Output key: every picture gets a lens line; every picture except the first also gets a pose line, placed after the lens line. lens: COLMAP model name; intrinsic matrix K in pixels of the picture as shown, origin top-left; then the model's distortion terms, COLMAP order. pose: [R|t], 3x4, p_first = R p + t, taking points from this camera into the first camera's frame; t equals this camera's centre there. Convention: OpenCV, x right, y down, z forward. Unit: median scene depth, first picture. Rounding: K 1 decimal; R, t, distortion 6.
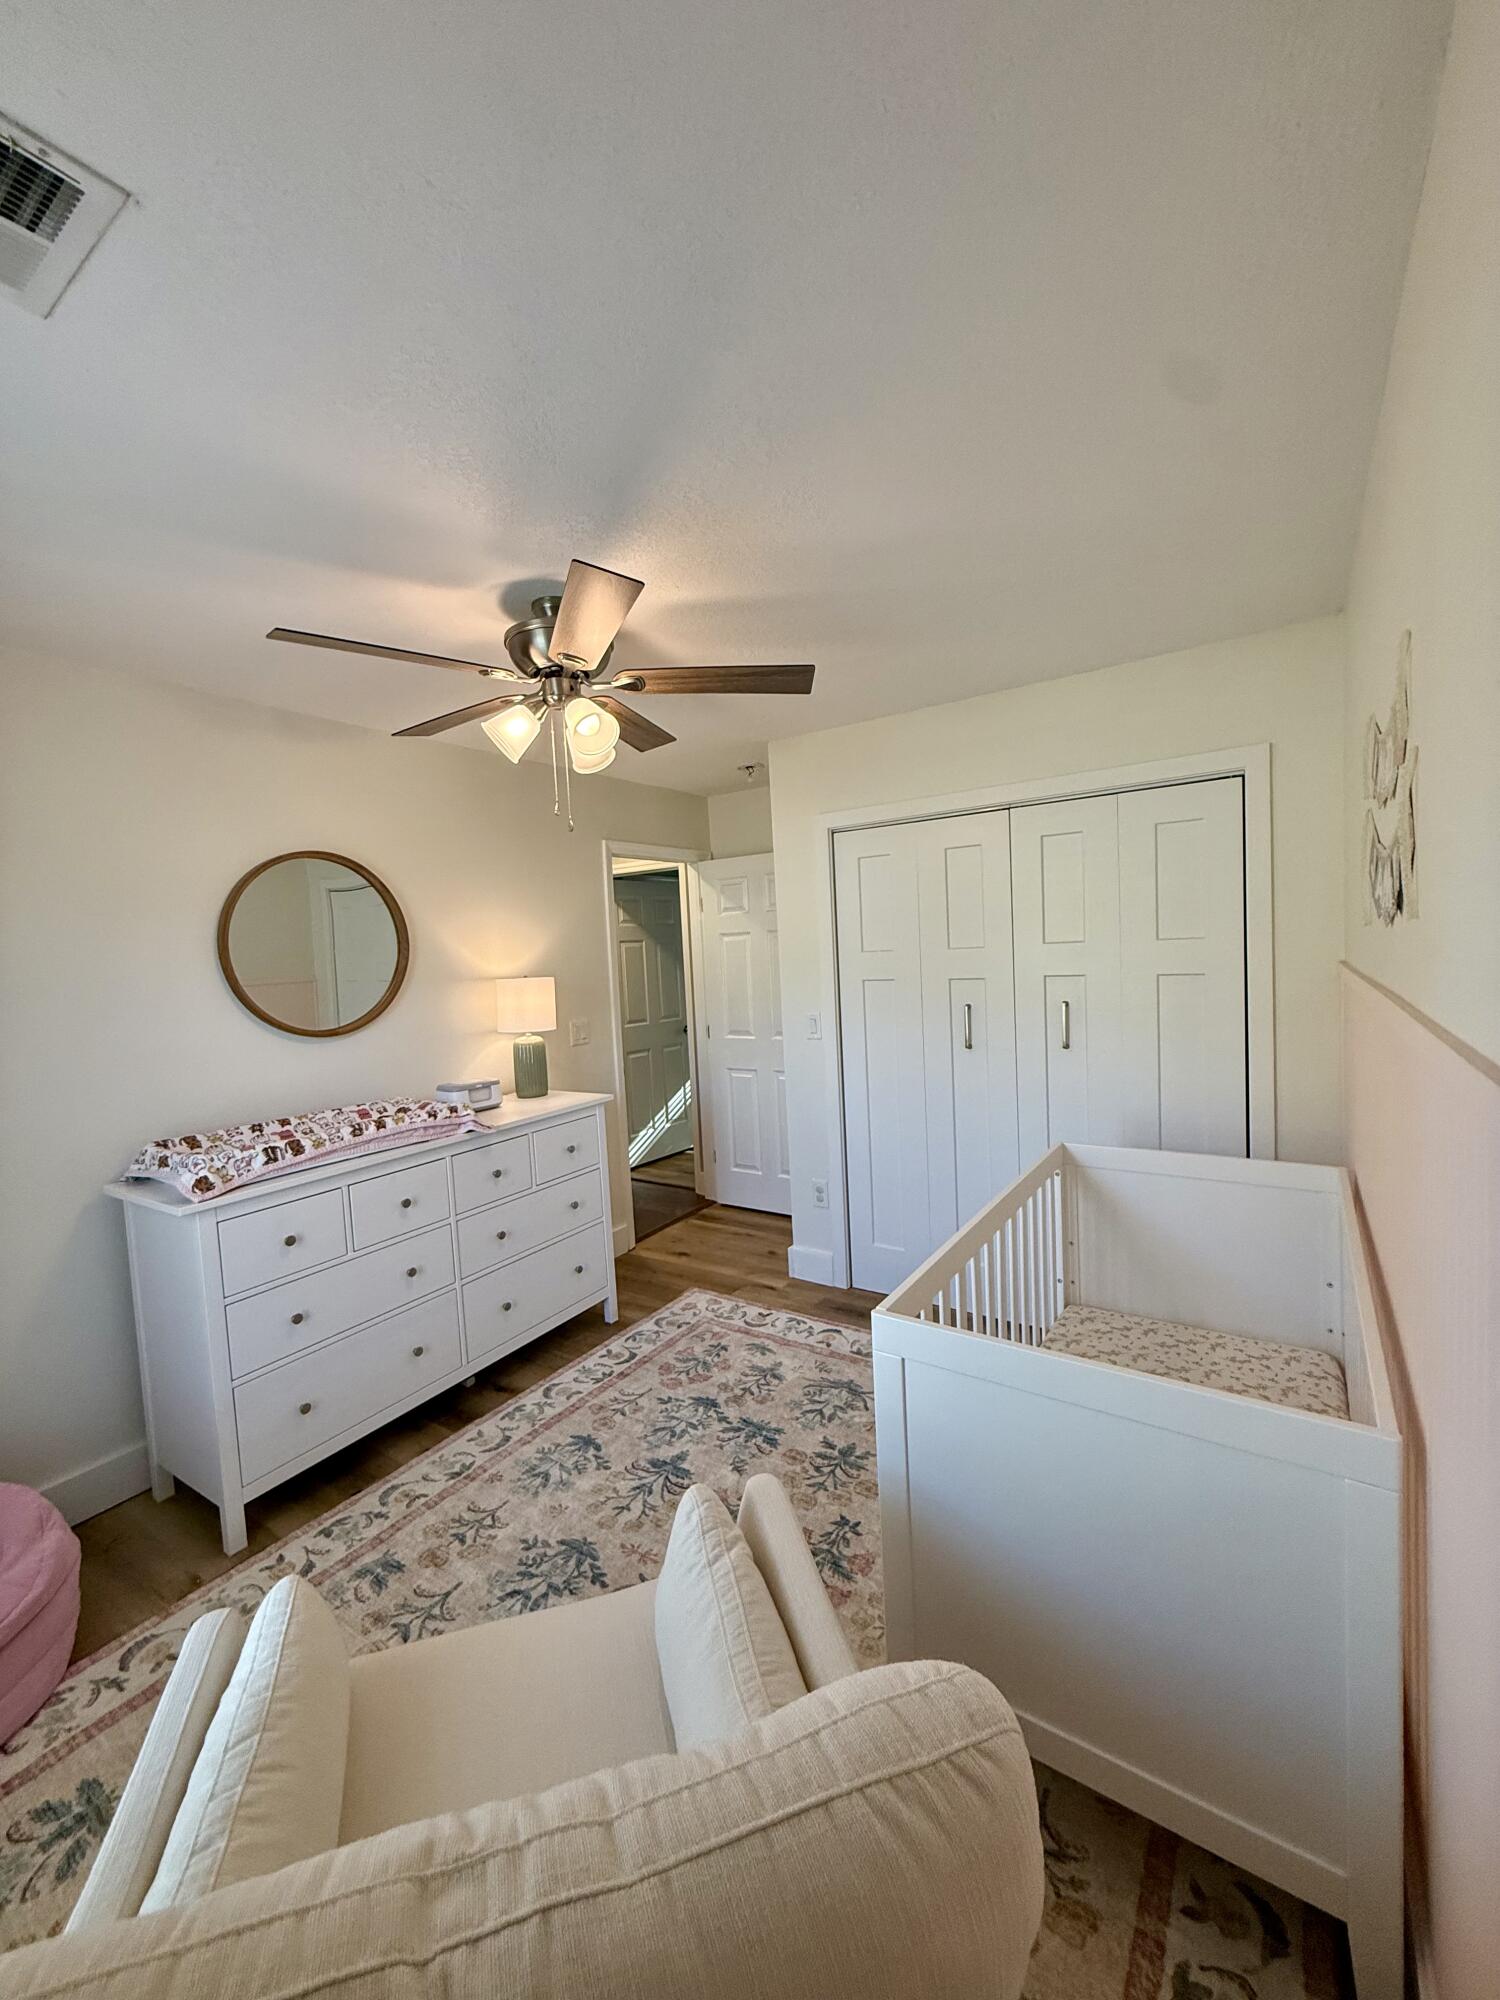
lens RADIAL K [[792.8, 0, 750.0], [0, 792.8, 1000.0], [0, 0, 1]] dist [0.000229, 0.000066]
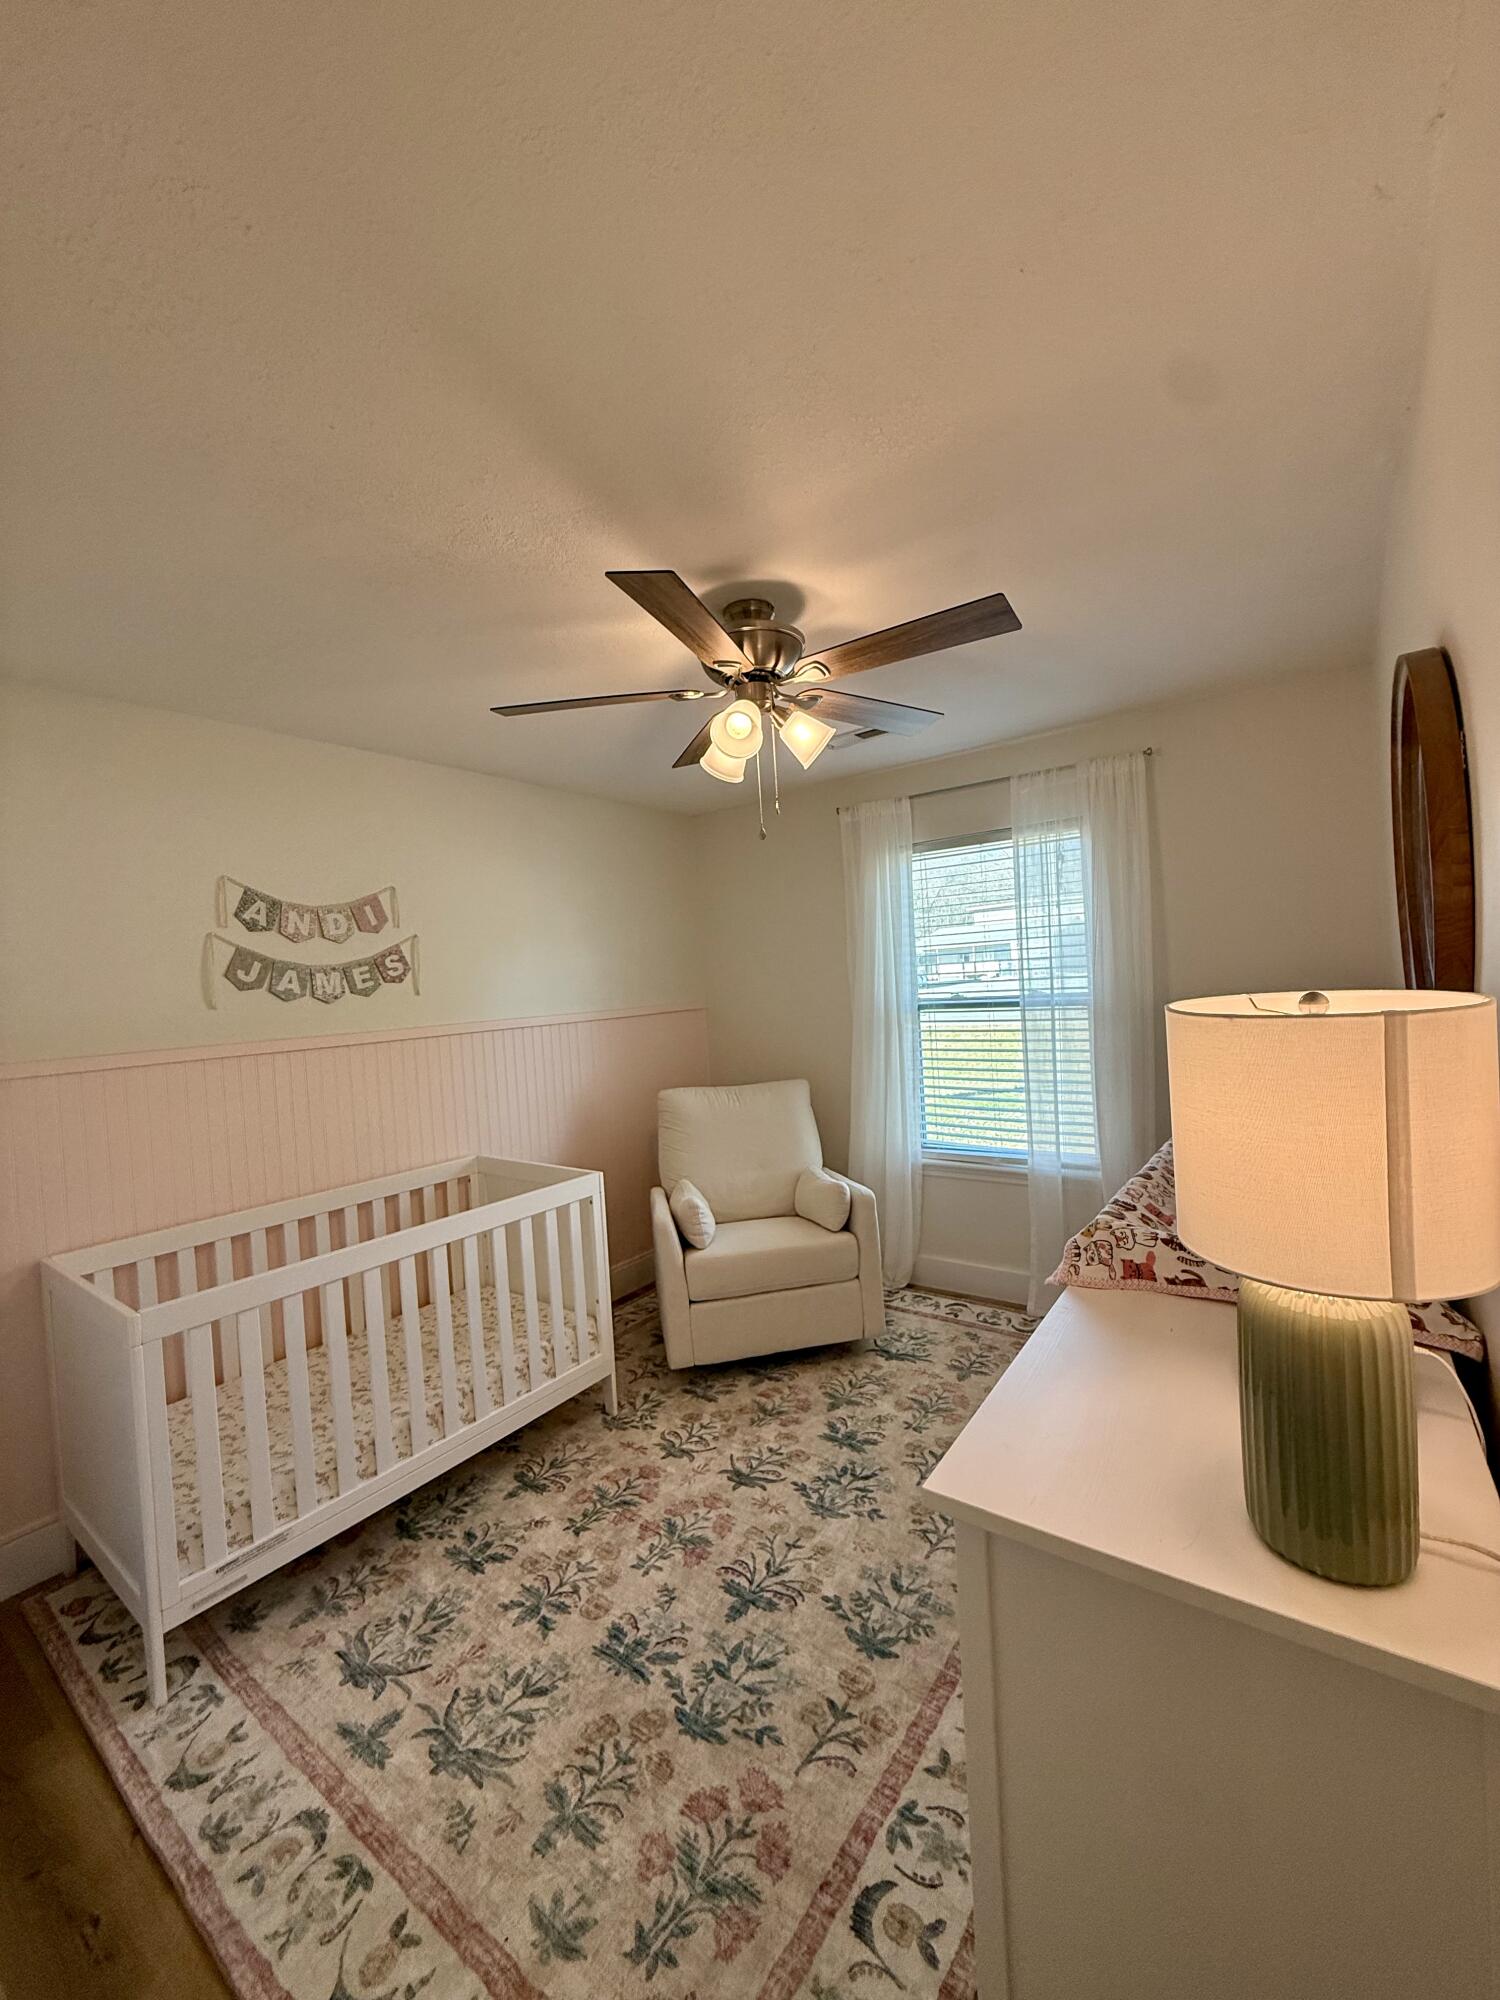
lens RADIAL K [[792.8, 0, 750.0], [0, 792.8, 1000.0], [0, 0, 1]] dist [0.000229, 0.000066]
pose [[-0.992962, 0.109500, 0.045126, -0.191433], [0.113227, 0.989432, 0.090576, -0.087810], [-0.034731, 0.095048, -0.994867, 1.622806]]
